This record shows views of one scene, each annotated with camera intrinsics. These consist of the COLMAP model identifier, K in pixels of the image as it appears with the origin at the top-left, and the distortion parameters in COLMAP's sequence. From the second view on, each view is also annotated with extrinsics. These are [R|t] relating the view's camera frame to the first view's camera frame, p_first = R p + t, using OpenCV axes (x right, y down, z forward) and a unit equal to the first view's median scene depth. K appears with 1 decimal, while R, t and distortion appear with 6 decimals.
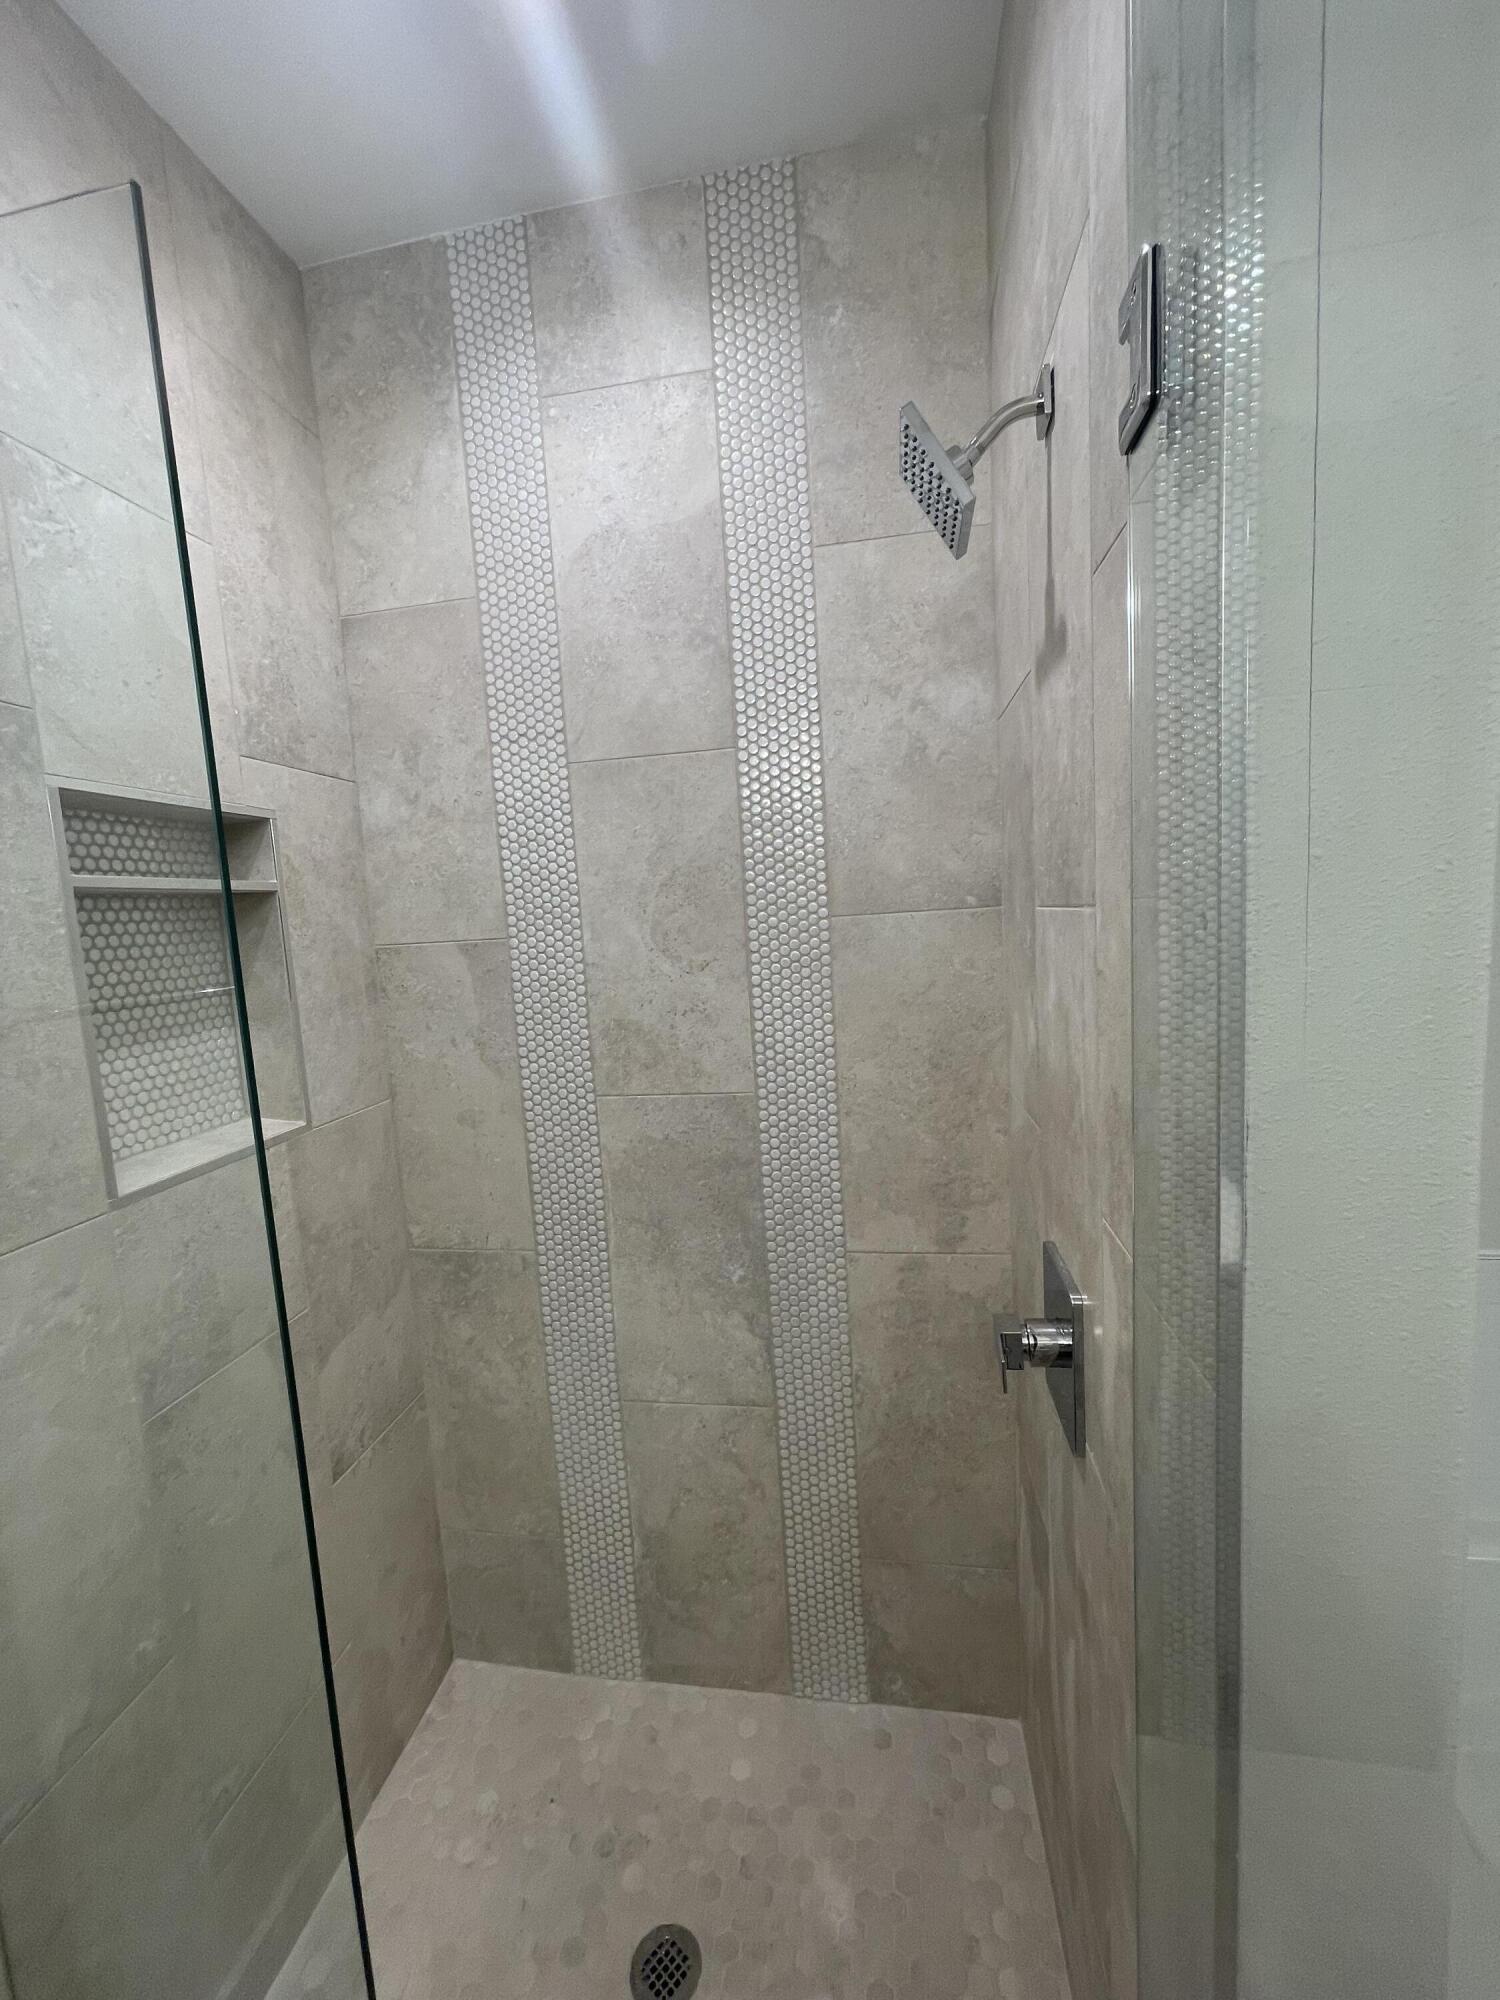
lens RADIAL K [[796.3, 0, 742.0], [0, 796.3, 1010.3], [0, 0, 1]] dist [-0.001310, -0.000032]
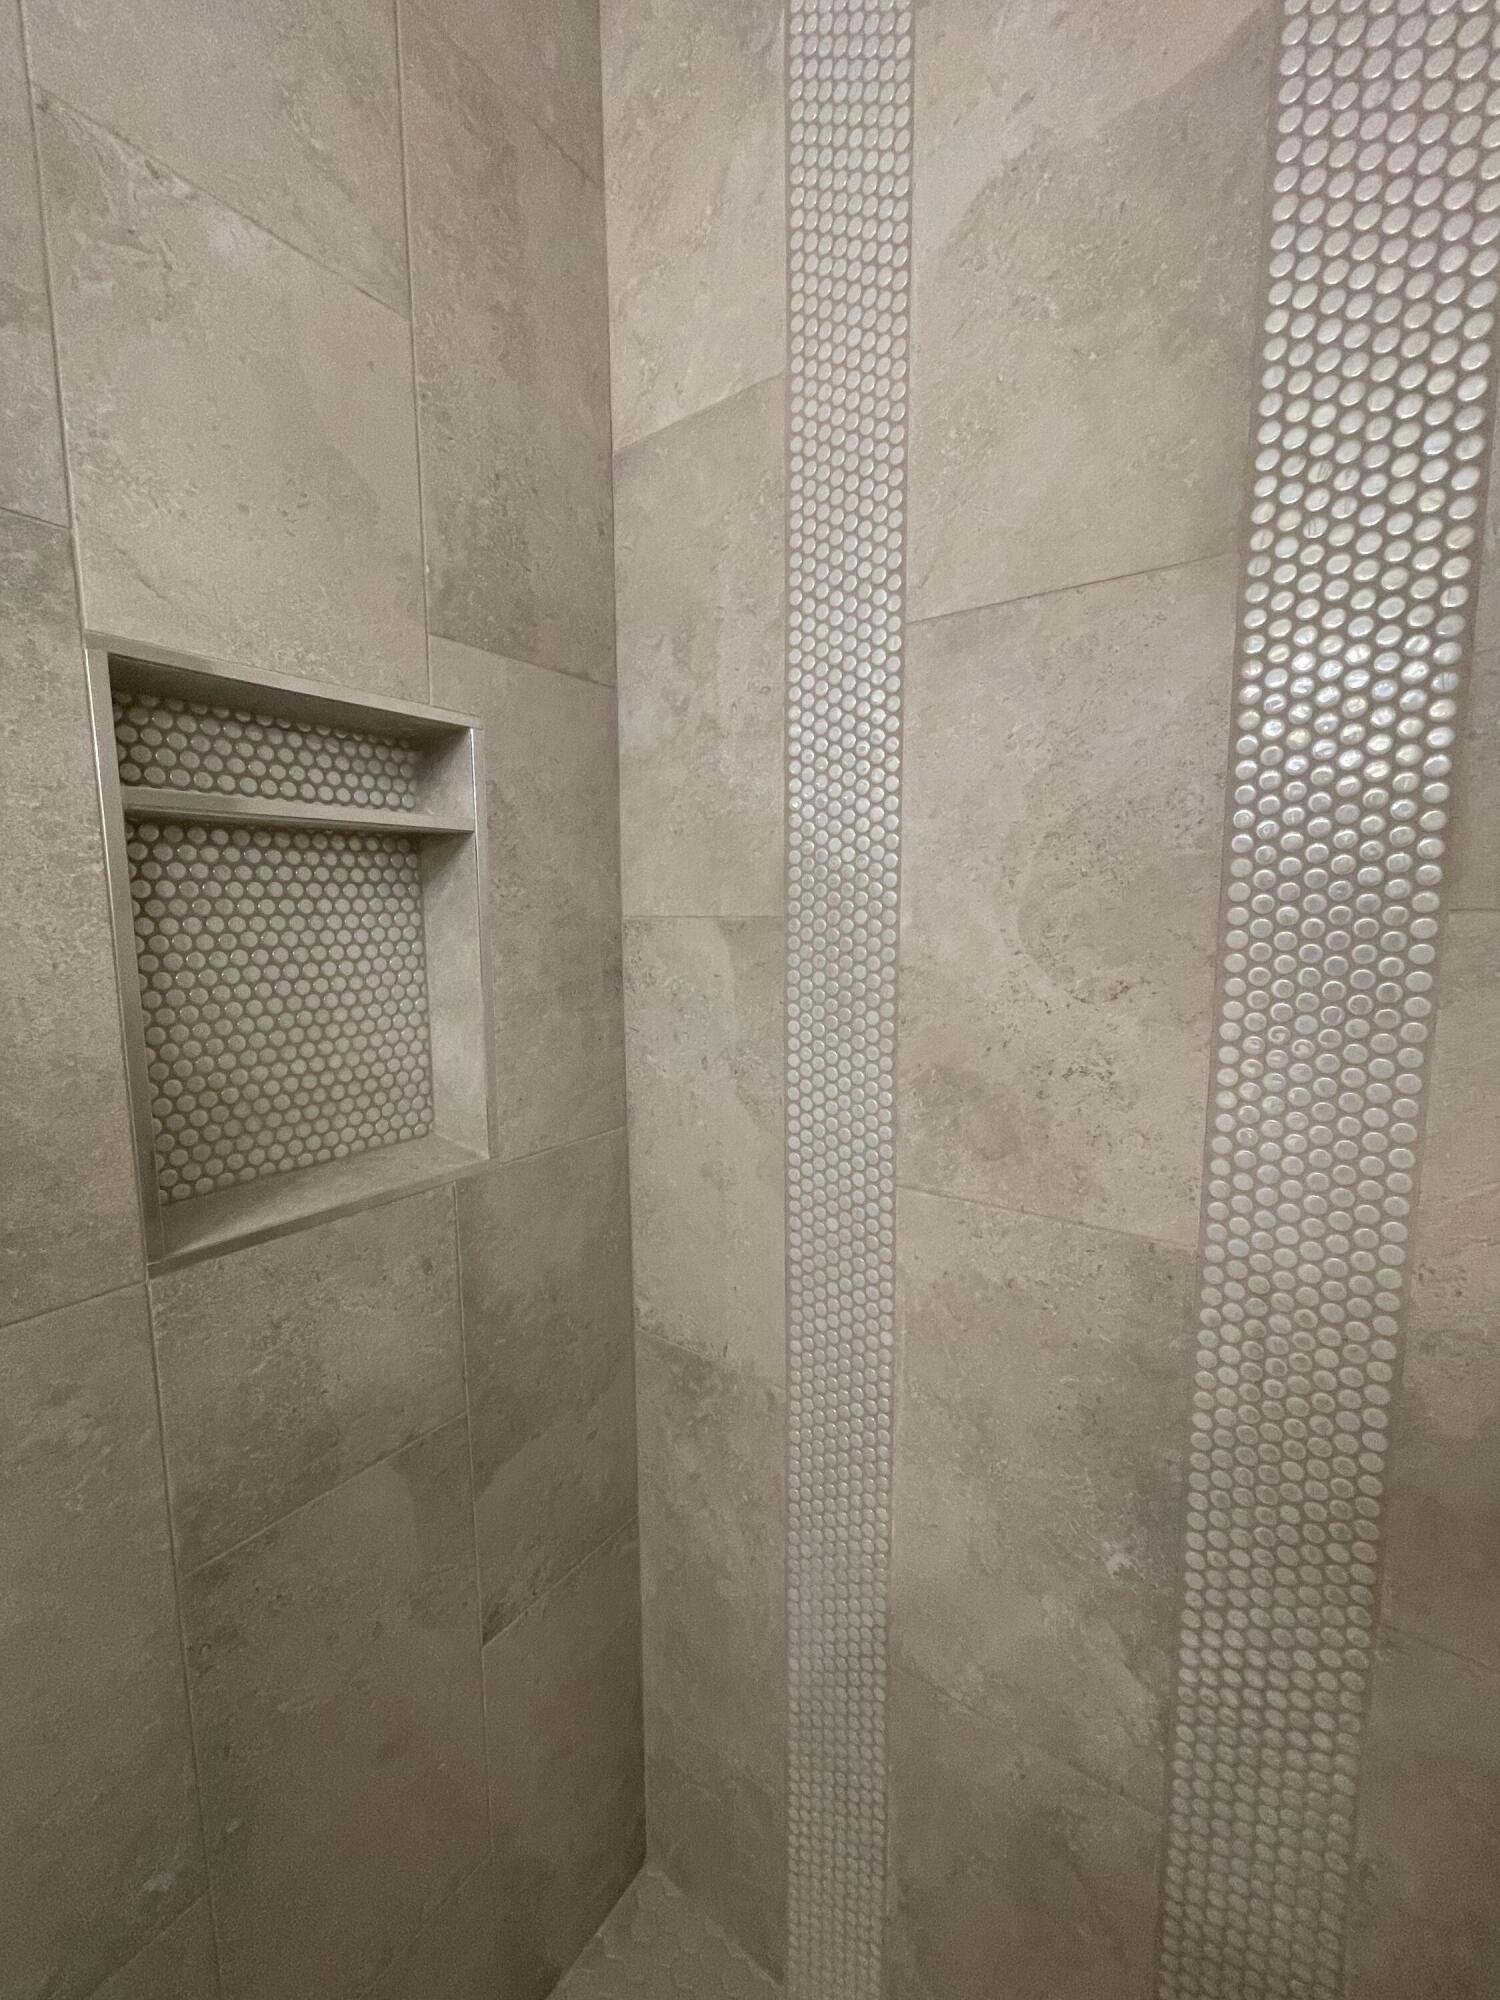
lens RADIAL K [[793.0, 0, 750.0], [0, 793.0, 1000.0], [0, 0, 1]] dist [0.001373, 0.000041]
pose [[0.897820, 0.103992, -0.427909, -0.042551], [-0.099346, 0.994498, 0.033242, -0.045820], [0.429011, 0.012665, 0.903210, 0.441586]]
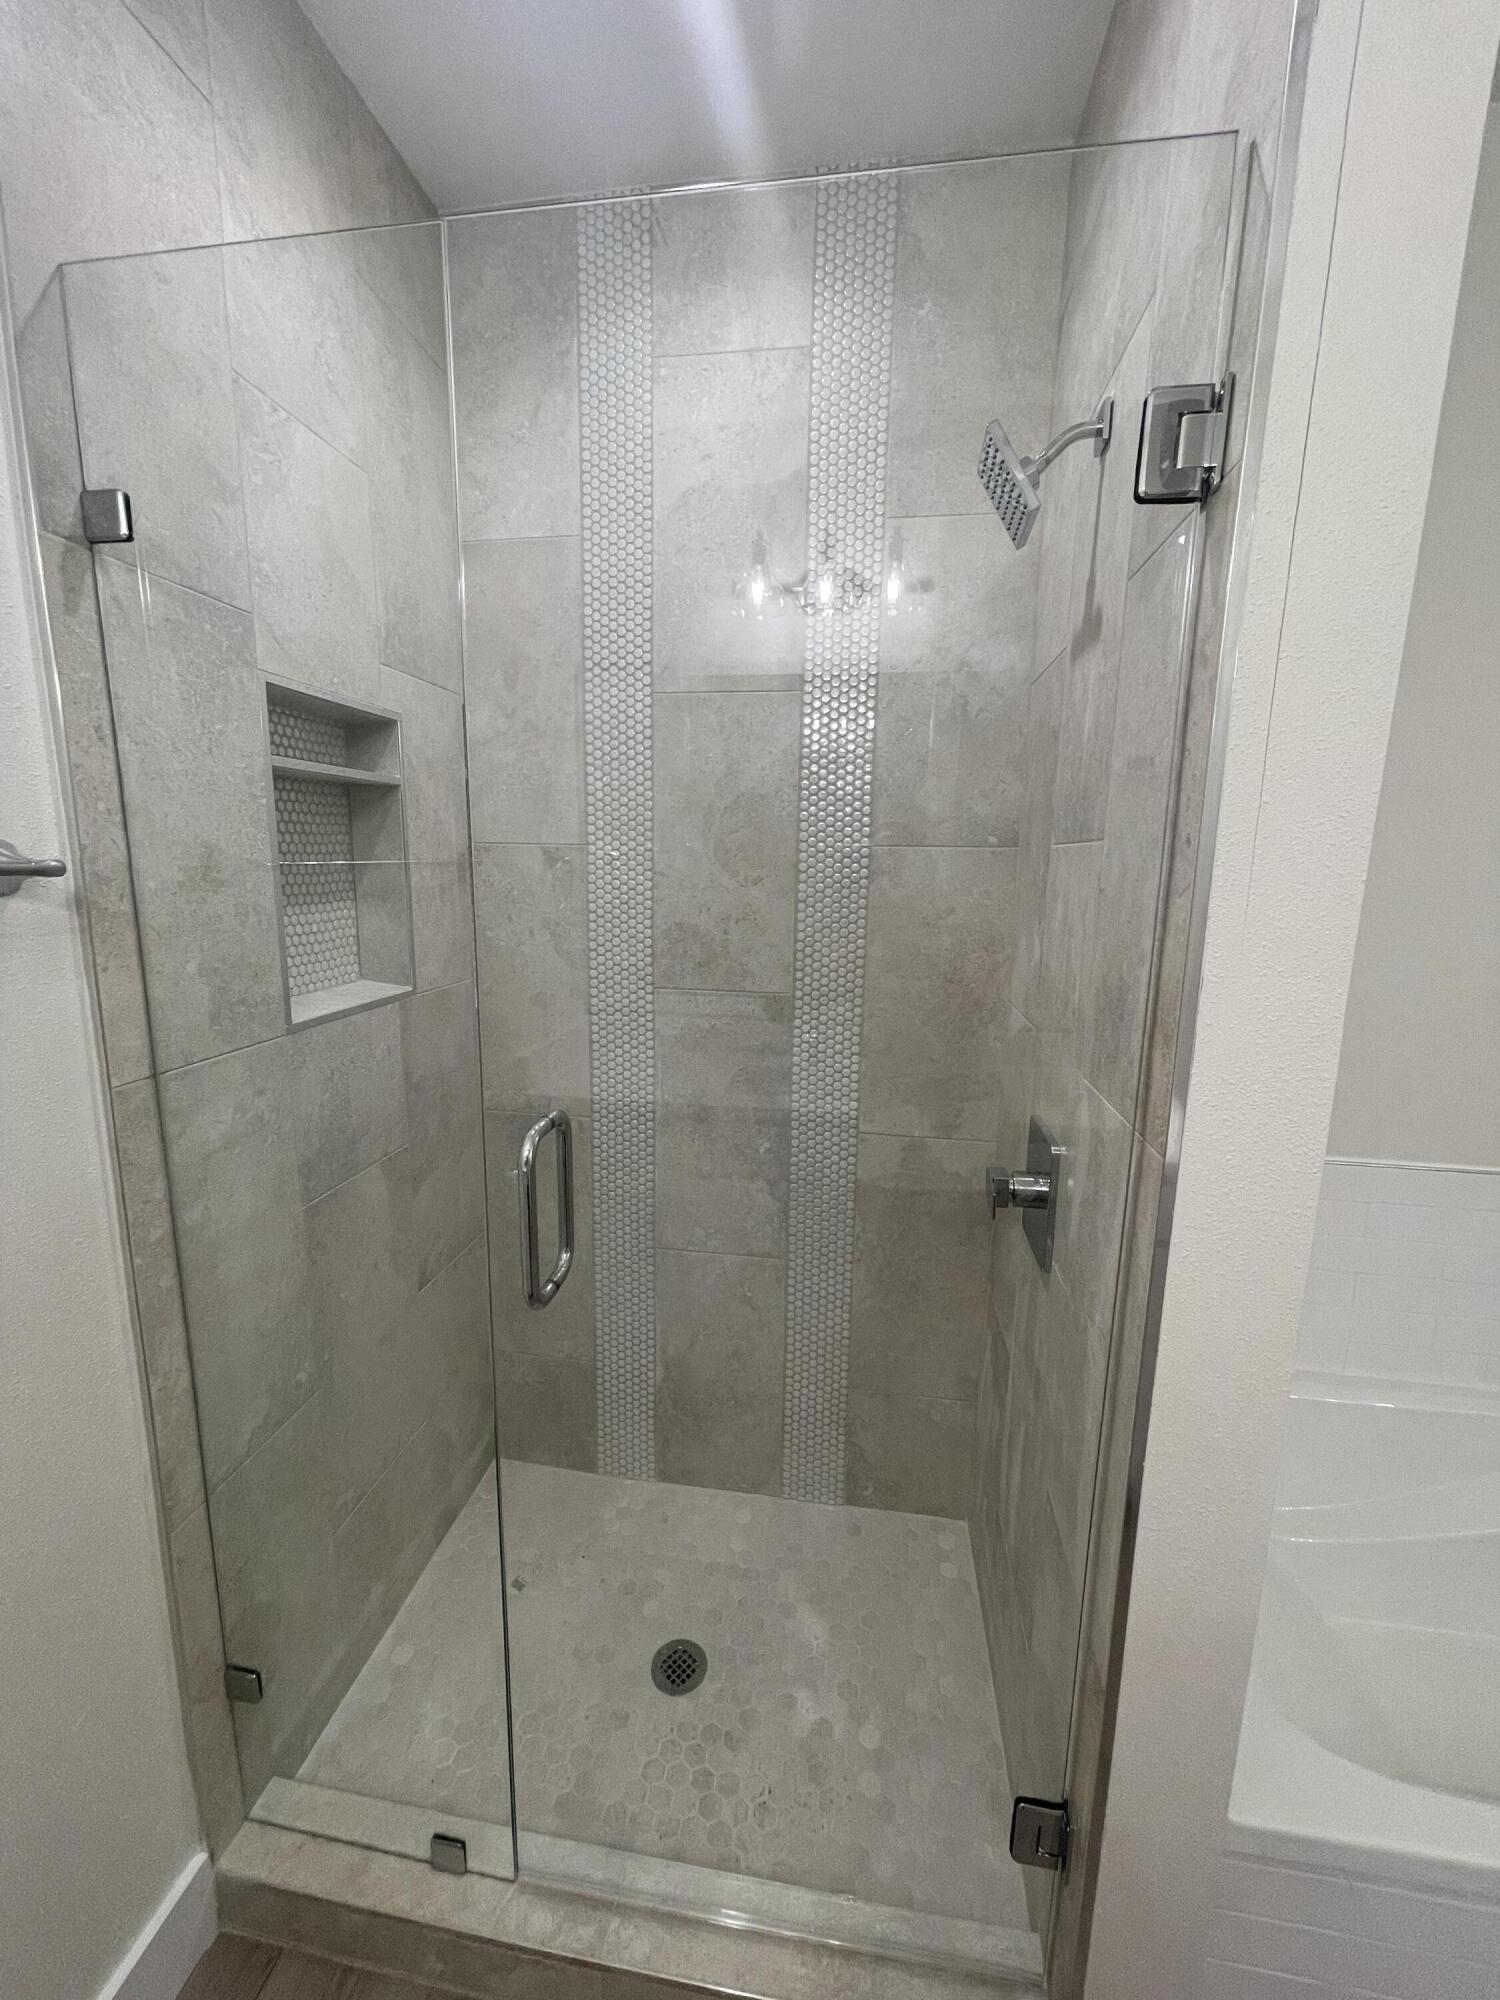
lens RADIAL K [[799.0, 0, 738.2], [0, 799.0, 1008.5], [0, 0, 1]] dist [-0.001247, 0.000428]
pose [[0.997127, 0.072219, 0.022834, -0.093129], [-0.073545, 0.995245, 0.063870, 0.059465], [-0.018113, -0.065366, 0.997697, -0.179442]]
